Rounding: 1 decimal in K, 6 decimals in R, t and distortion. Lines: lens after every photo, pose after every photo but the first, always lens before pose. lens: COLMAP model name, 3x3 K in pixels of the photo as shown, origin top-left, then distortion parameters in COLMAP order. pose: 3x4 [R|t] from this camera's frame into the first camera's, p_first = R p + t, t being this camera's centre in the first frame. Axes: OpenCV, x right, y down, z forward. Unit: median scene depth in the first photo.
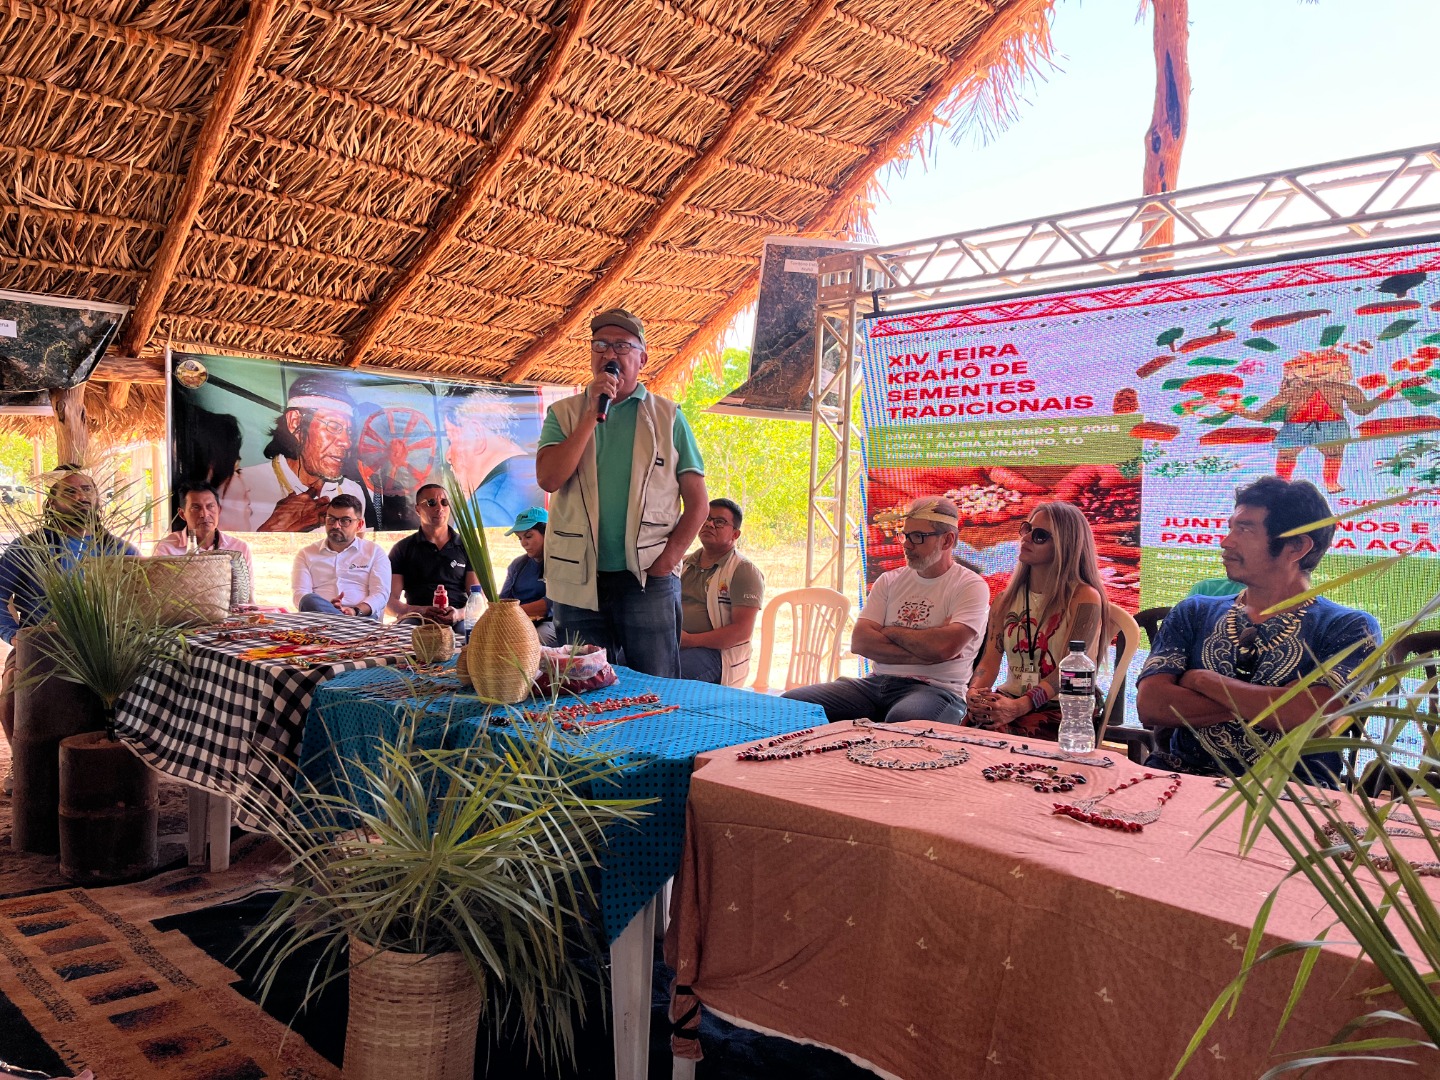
lens RADIAL K [[1107.0, 0, 723.2], [0, 1107.0, 526.7], [0, 0, 1]] dist [0.078566, -0.113696]
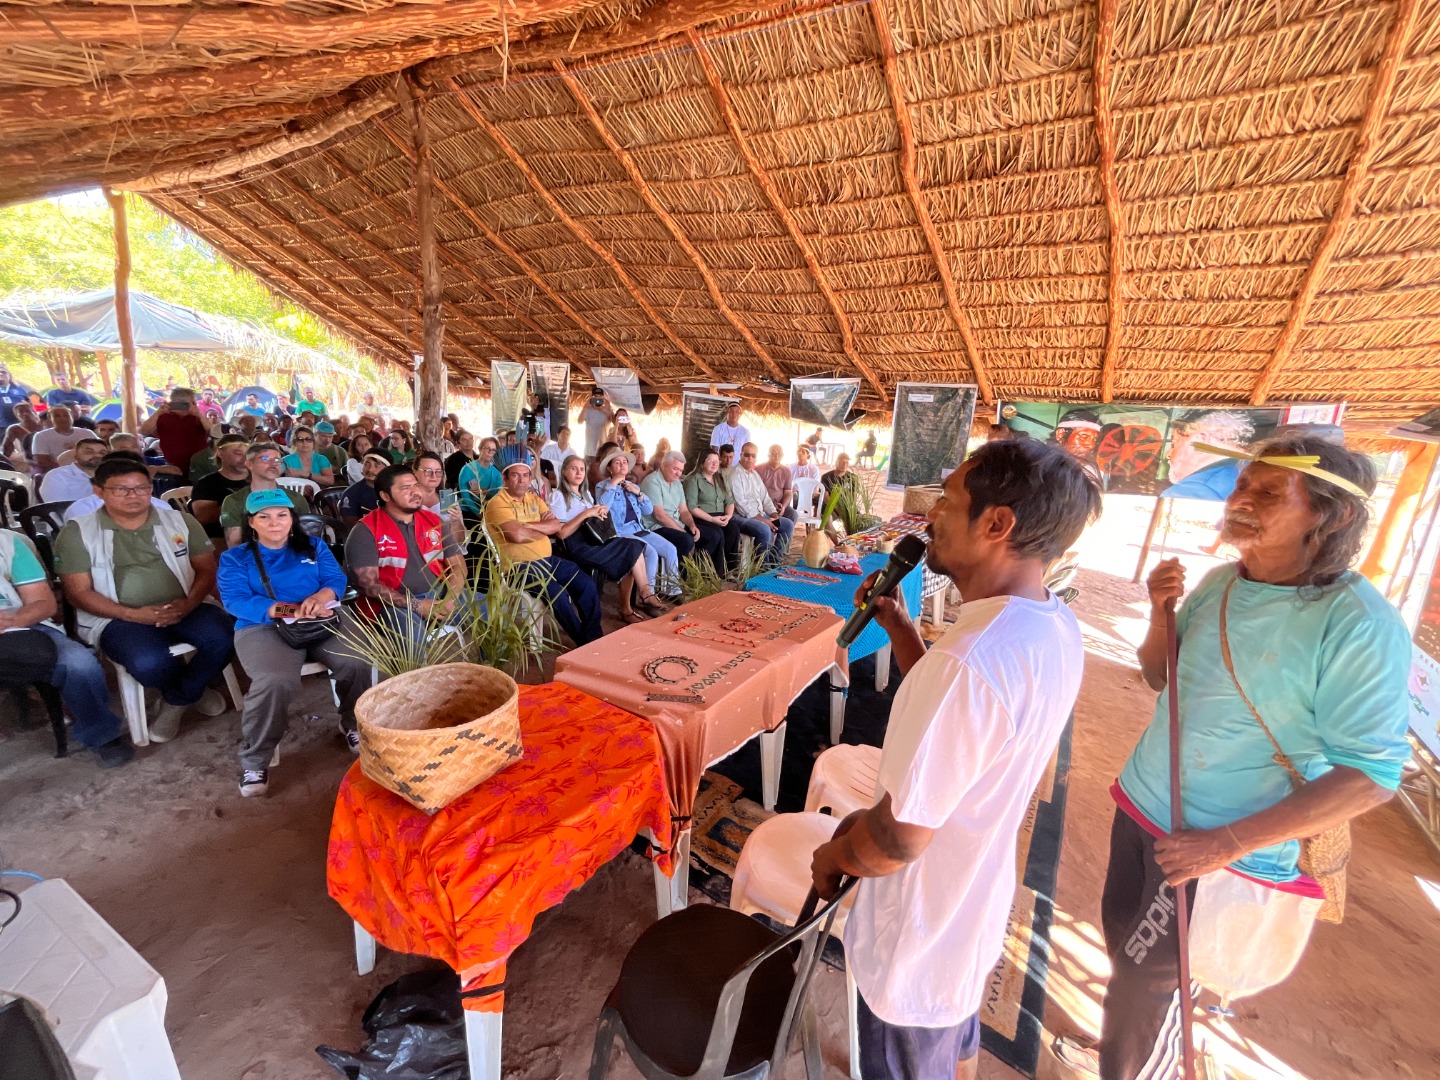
lens RADIAL K [[587.0, 0, 720.0], [0, 587.0, 540.0], [0, 0, 1]] dist [-0.002781, -0.000266]
pose [[0.206596, 0.195911, -0.958612, 0.595344], [-0.070448, 0.980184, 0.185137, -0.070995], [0.975887, 0.029283, 0.216303, 0.234216]]
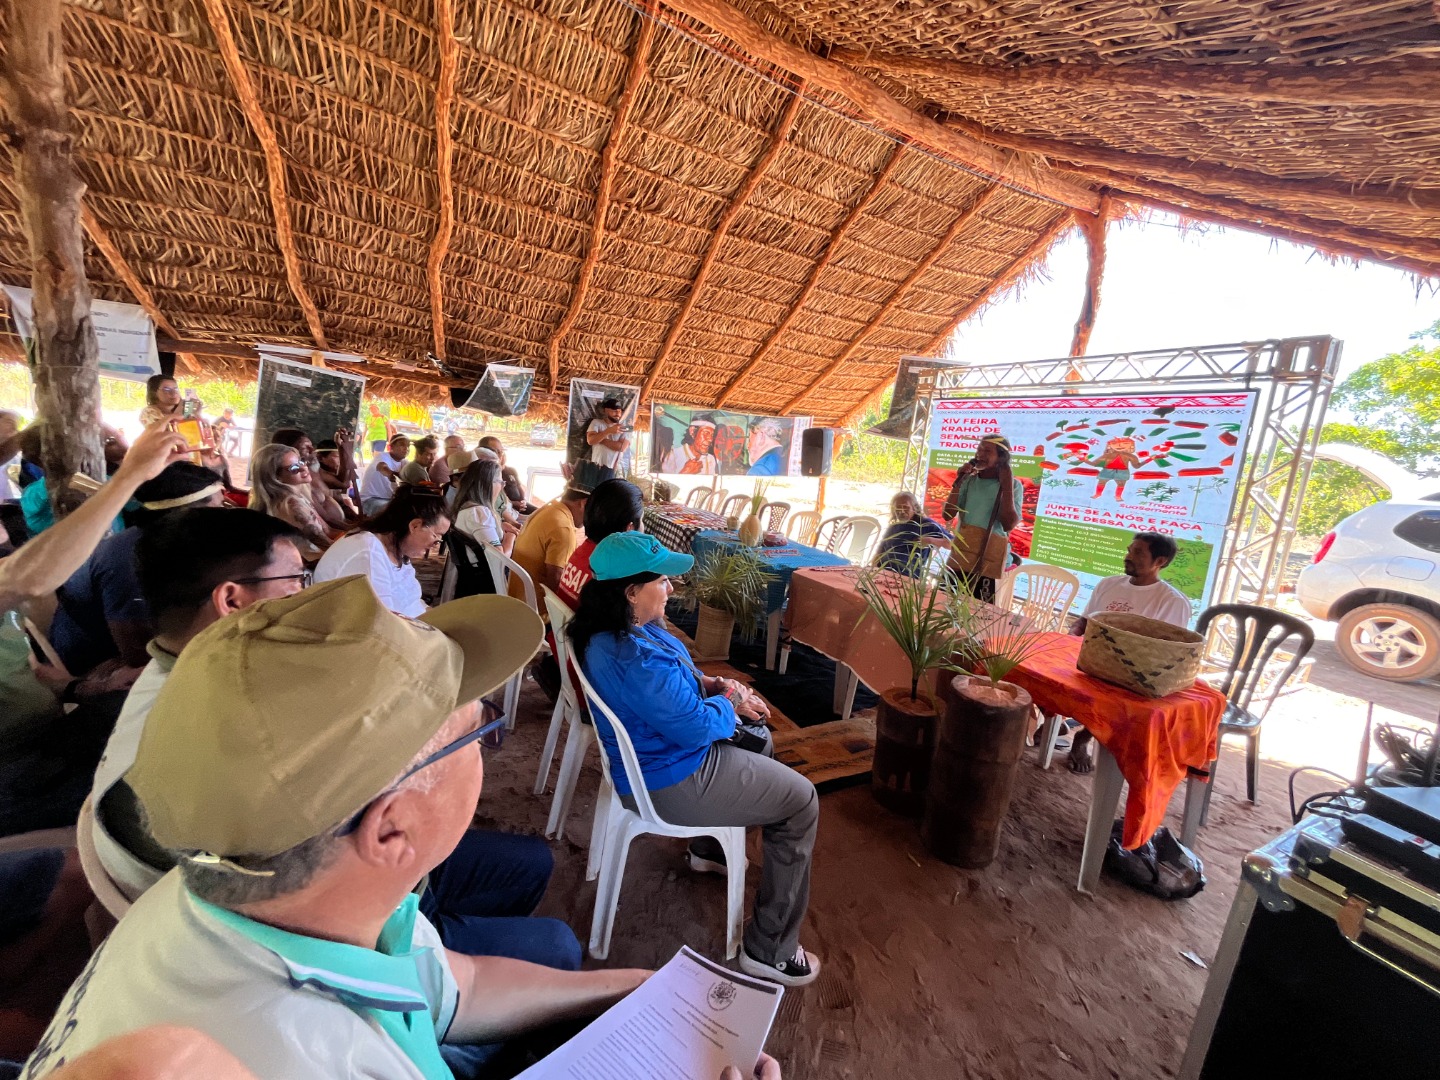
lens RADIAL K [[587.0, 0, 720.0], [0, 587.0, 540.0], [0, 0, 1]] dist [-0.002781, -0.000266]
pose [[0.947367, 0.117078, -0.297974, 0.118149], [-0.078185, 0.987160, 0.139290, -0.046394], [0.310456, -0.108661, 0.944357, -0.326608]]
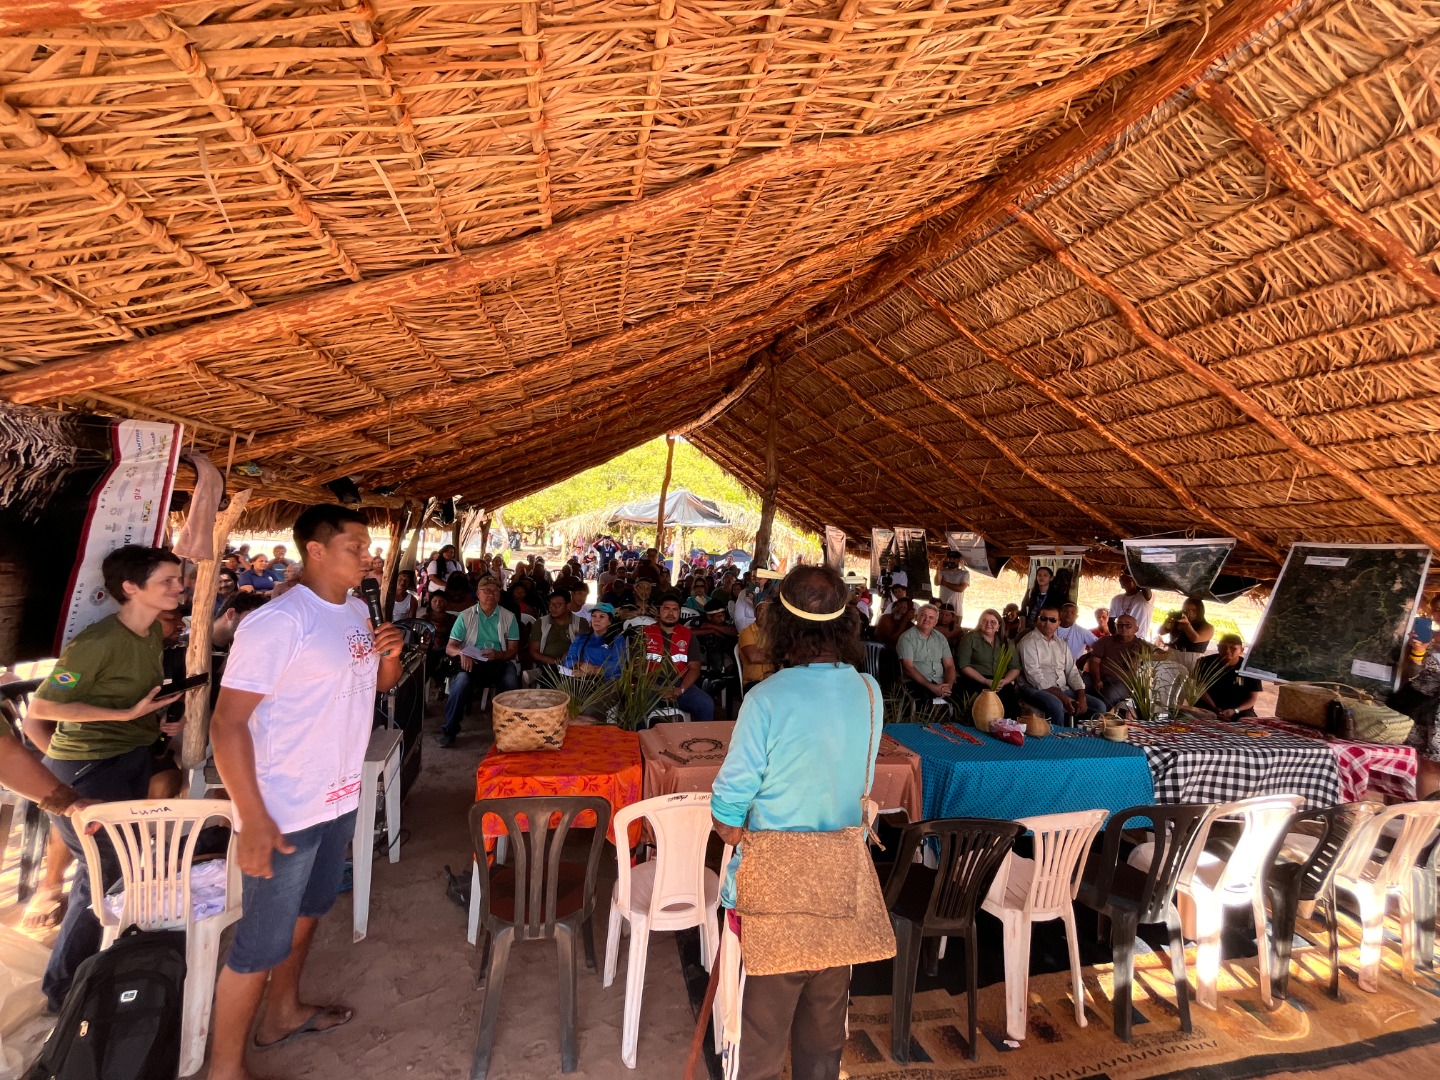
lens RADIAL K [[587.0, 0, 720.0], [0, 587.0, 540.0], [0, 0, 1]] dist [-0.002781, -0.000266]
pose [[-0.520716, -0.071605, -0.850722, 0.692295], [-0.101959, 0.994560, -0.021305, -0.086834], [0.847620, 0.075645, -0.525184, 0.596957]]
